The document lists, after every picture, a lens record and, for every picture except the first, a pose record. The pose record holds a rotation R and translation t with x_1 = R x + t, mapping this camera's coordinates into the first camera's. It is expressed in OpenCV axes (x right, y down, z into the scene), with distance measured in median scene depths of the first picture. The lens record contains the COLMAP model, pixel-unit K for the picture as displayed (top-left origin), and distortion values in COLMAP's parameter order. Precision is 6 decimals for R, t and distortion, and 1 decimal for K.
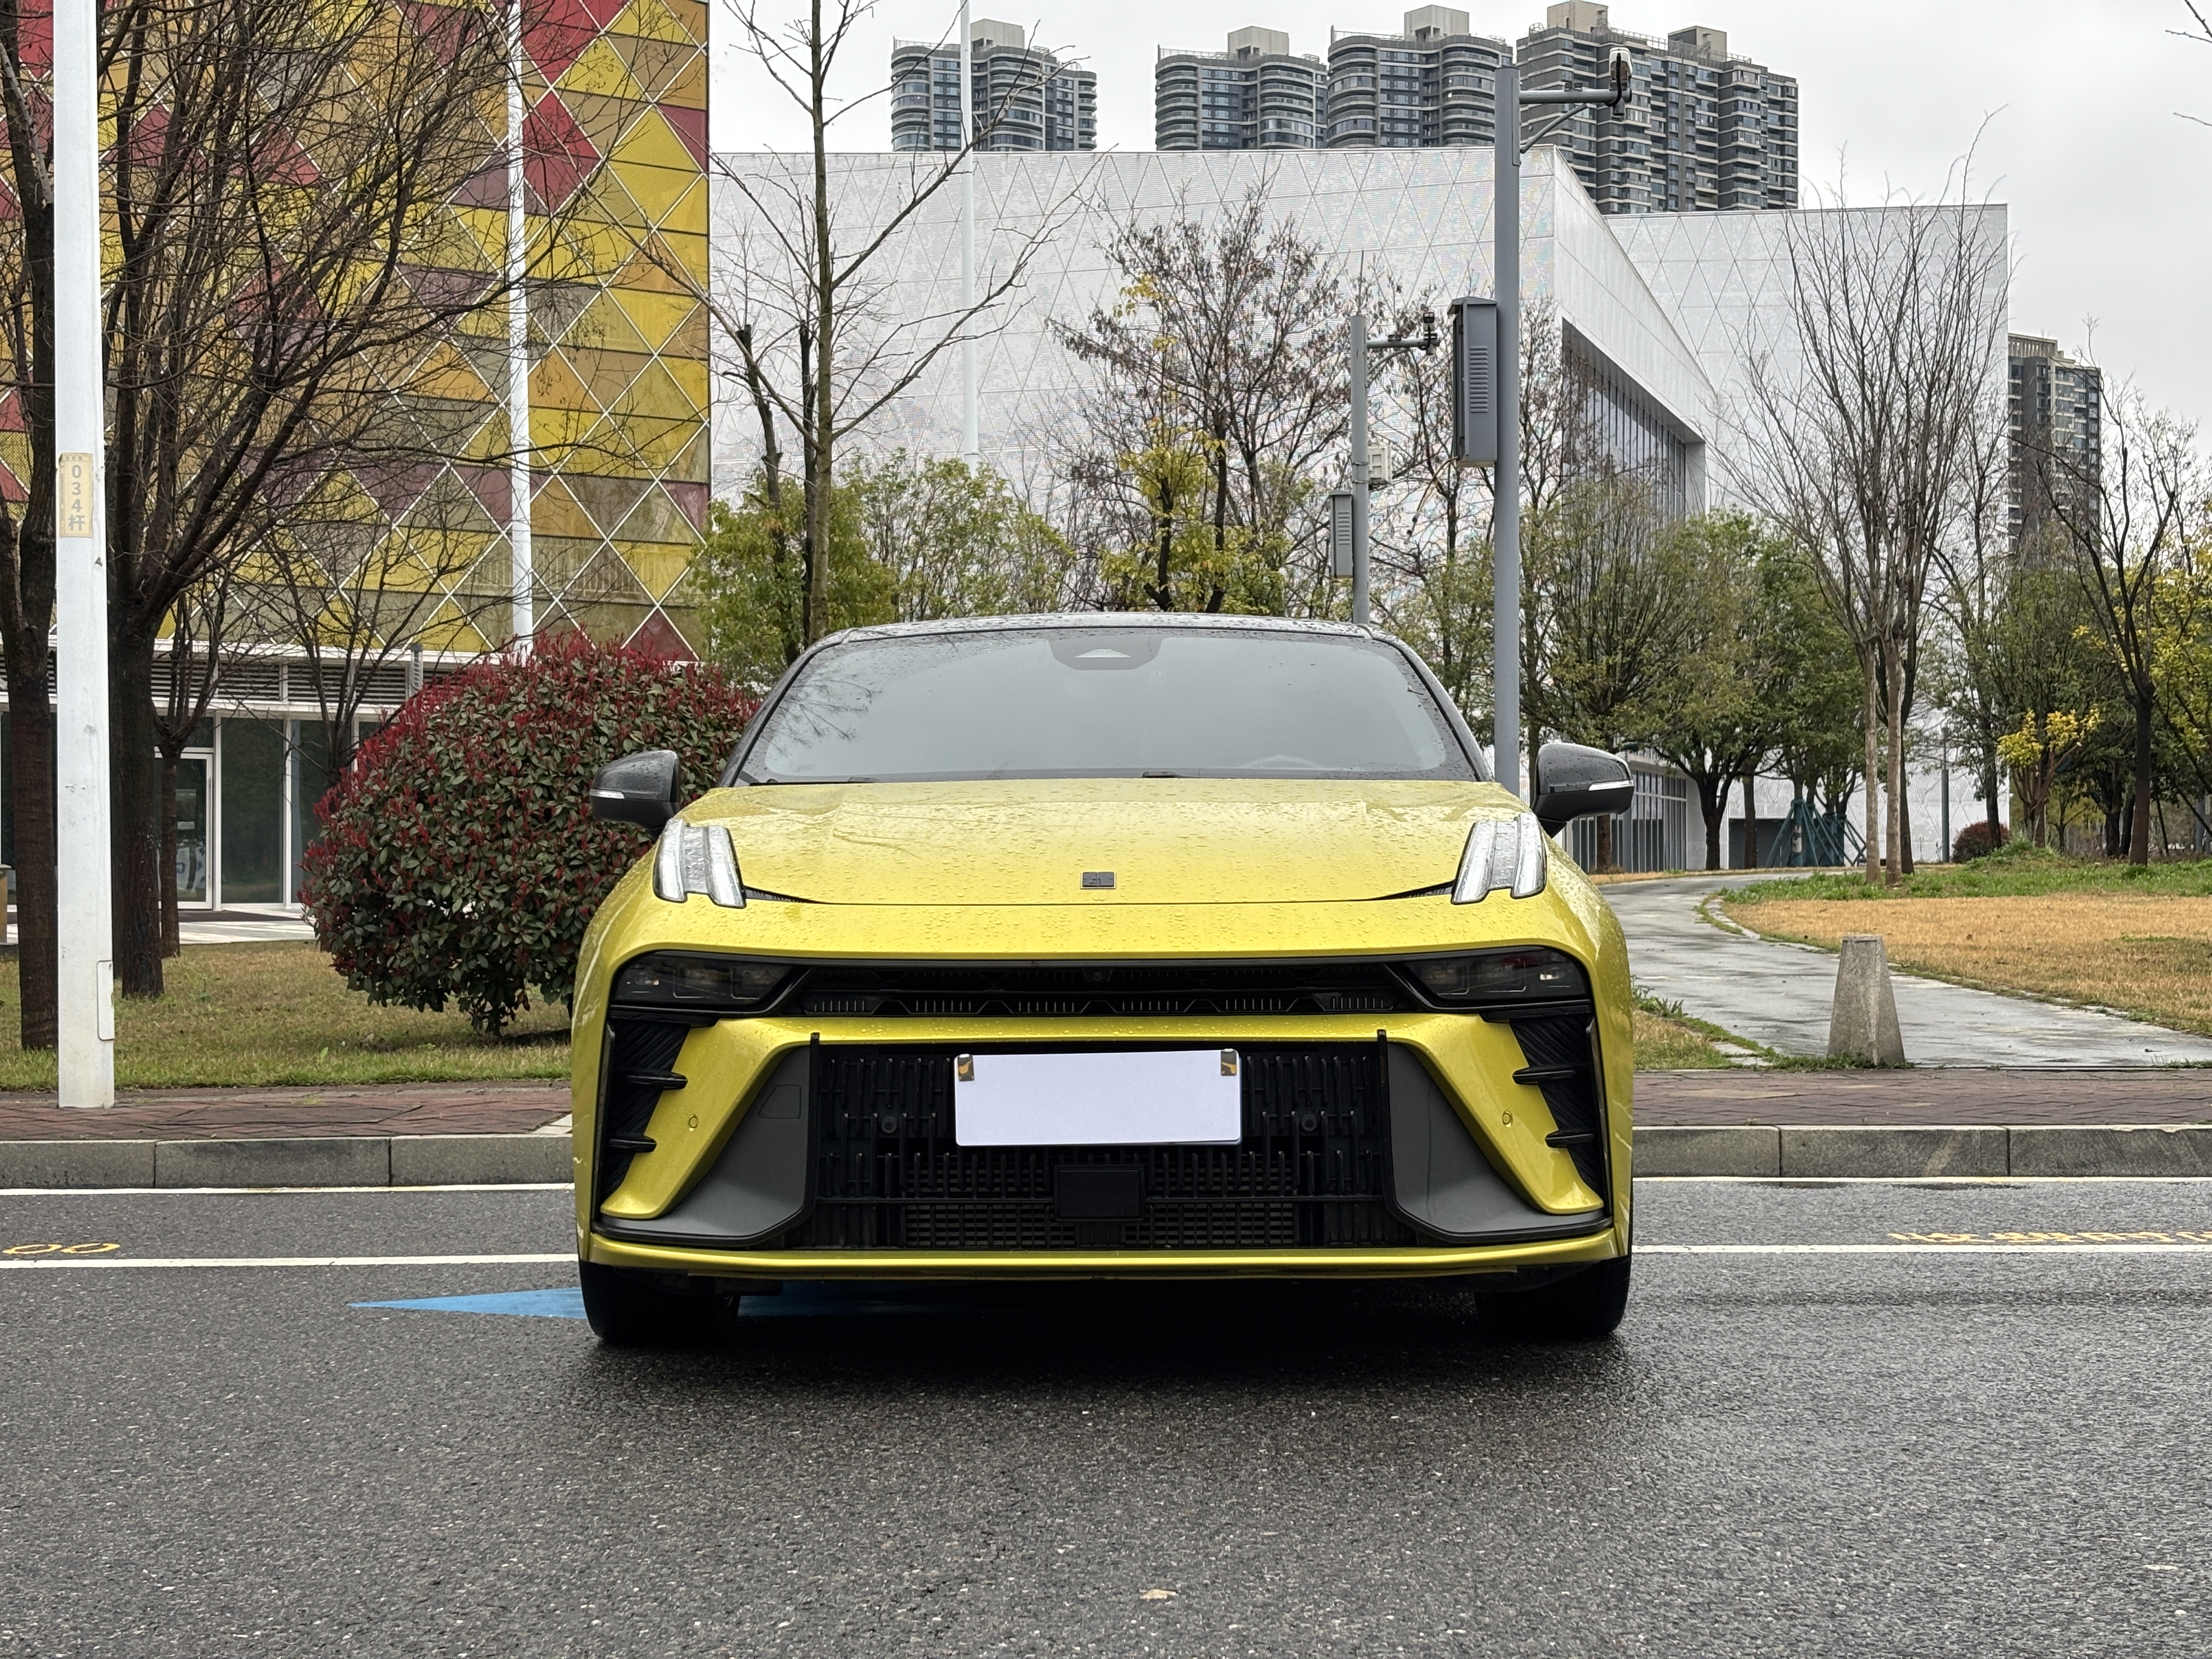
lens RADIAL K [[3265.8, 0, 1106.0], [0, 3265.8, 829.5], [0, 0, 1]] dist [0.442109, -2.391450]
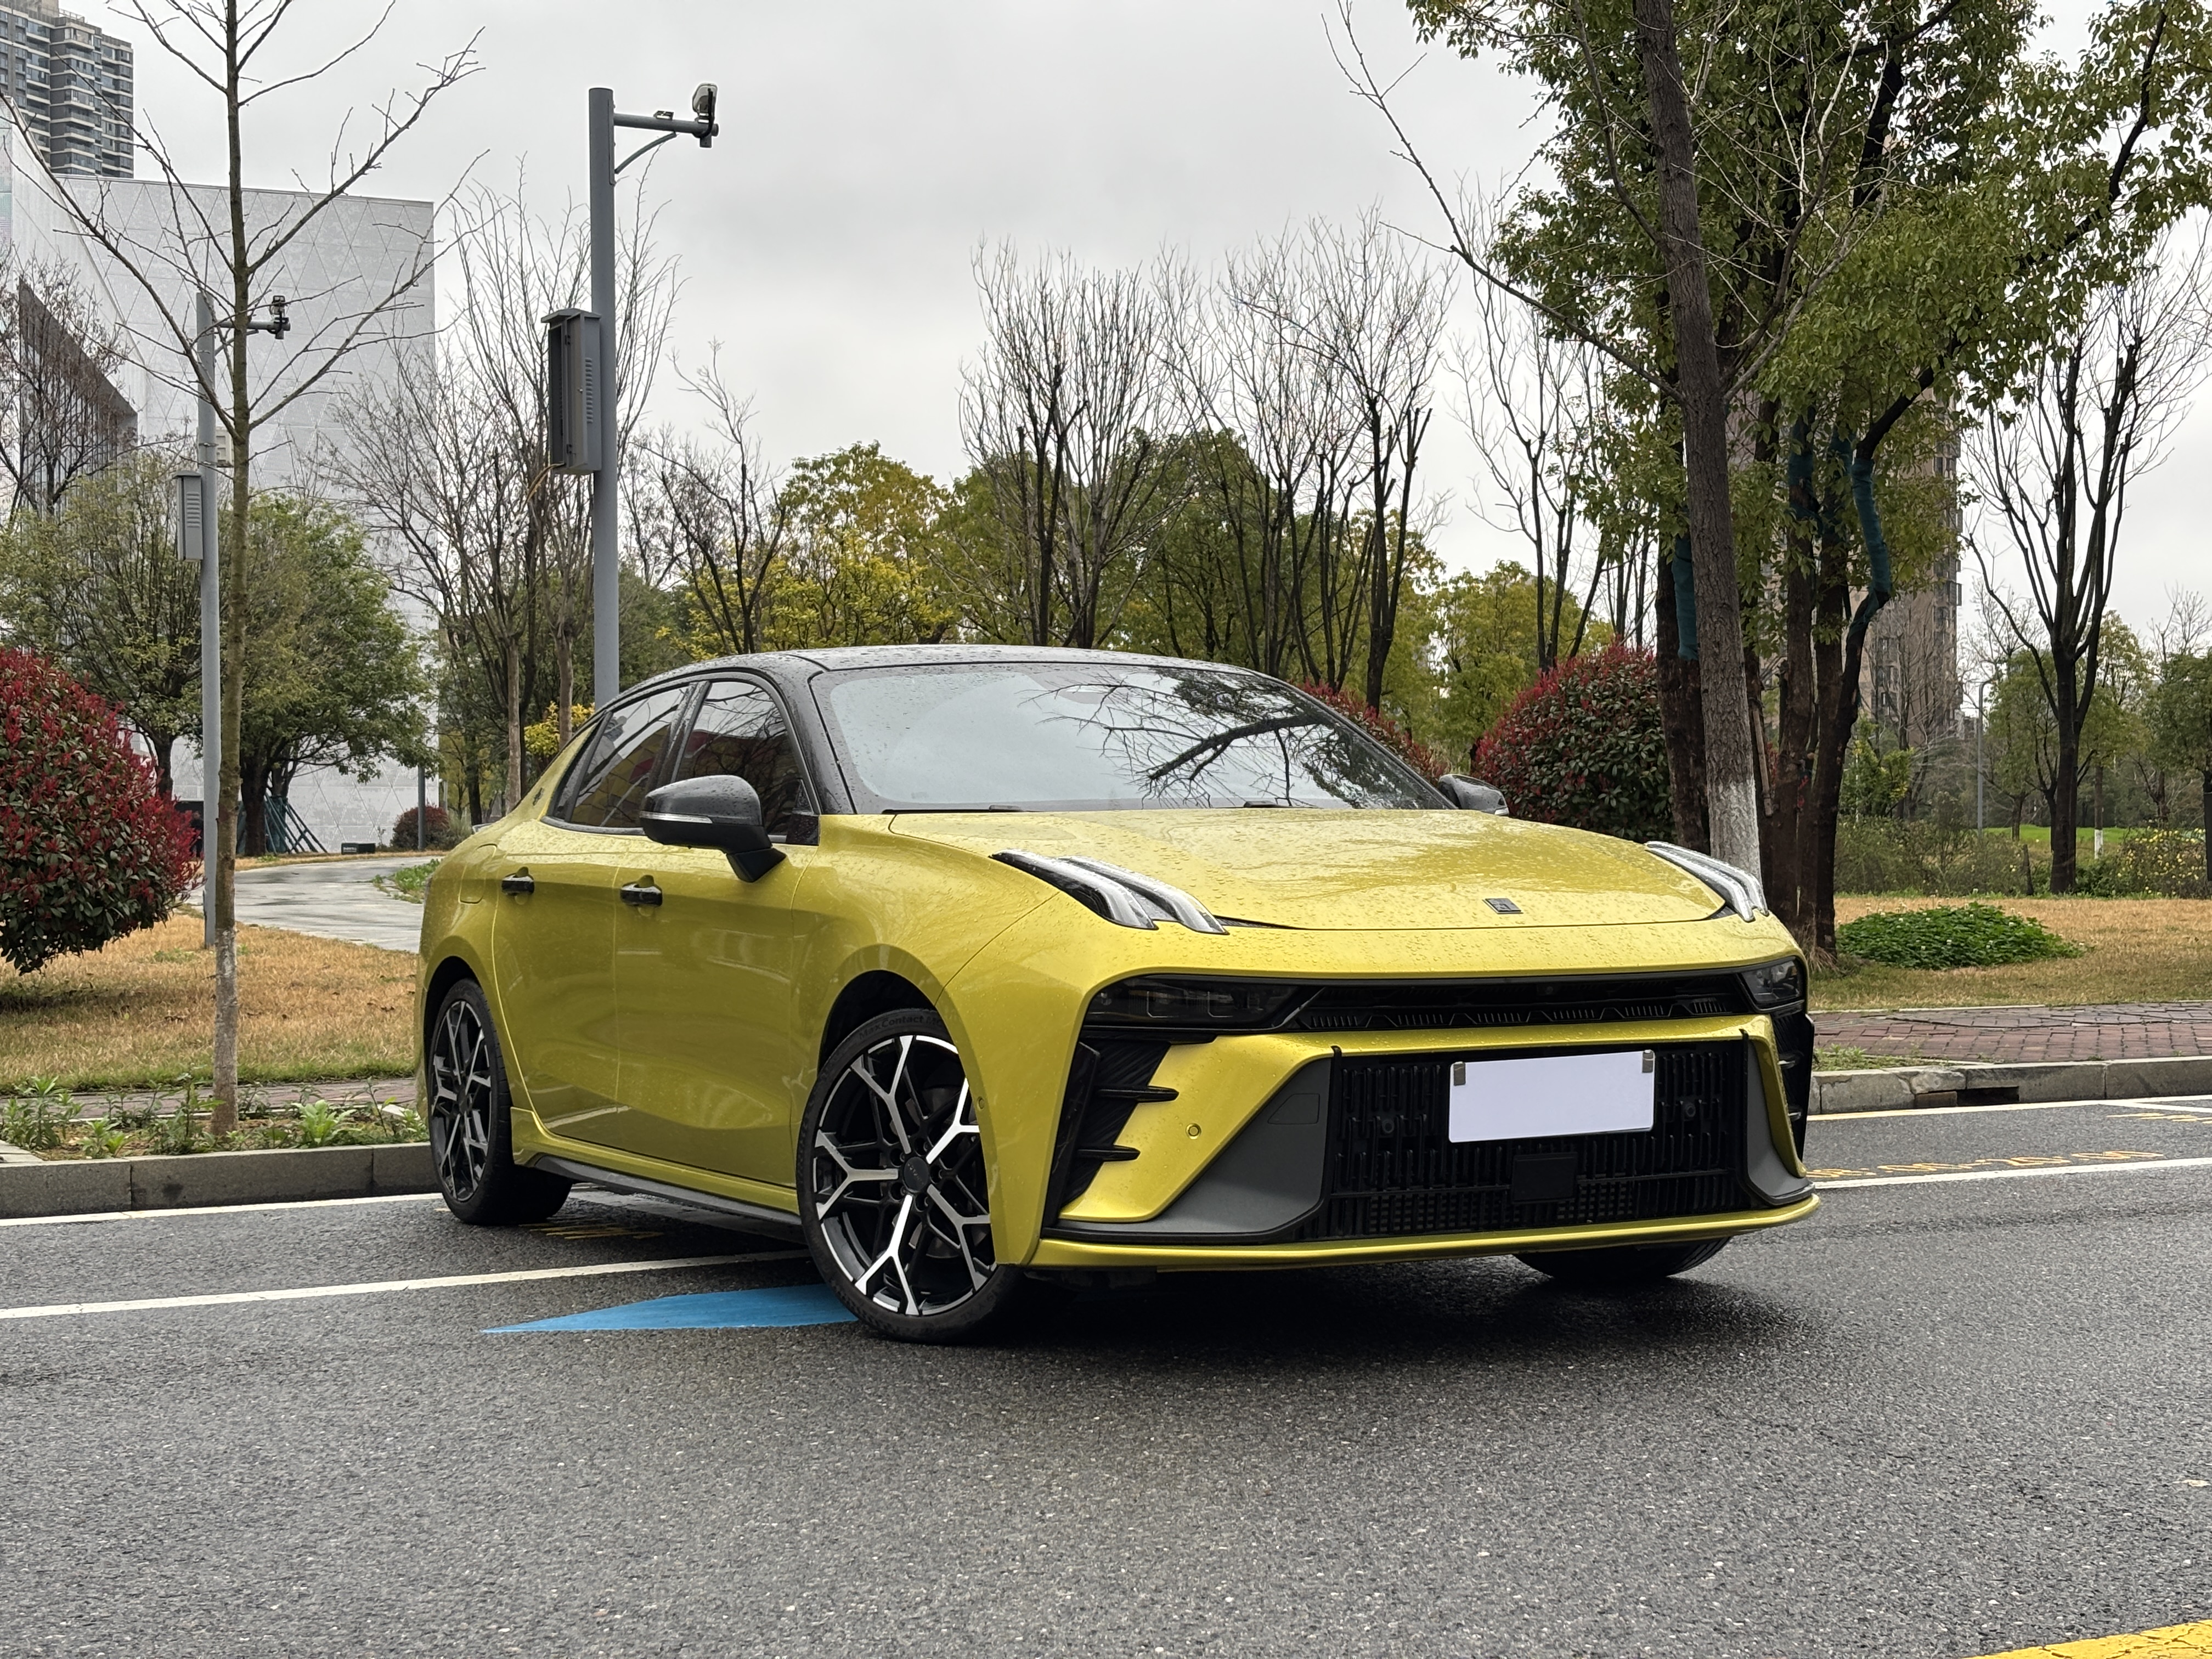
lens RADIAL K [[3303.6, 0, 1057.8], [0, 3303.6, 832.9], [0, 0, 1]] dist [0.263489, -1.021813]
pose [[0.868619, -0.000609, 0.495480, -0.706958], [-0.003461, 0.999967, 0.007295, -0.017856], [-0.495468, -0.008051, 0.868589, 0.068152]]
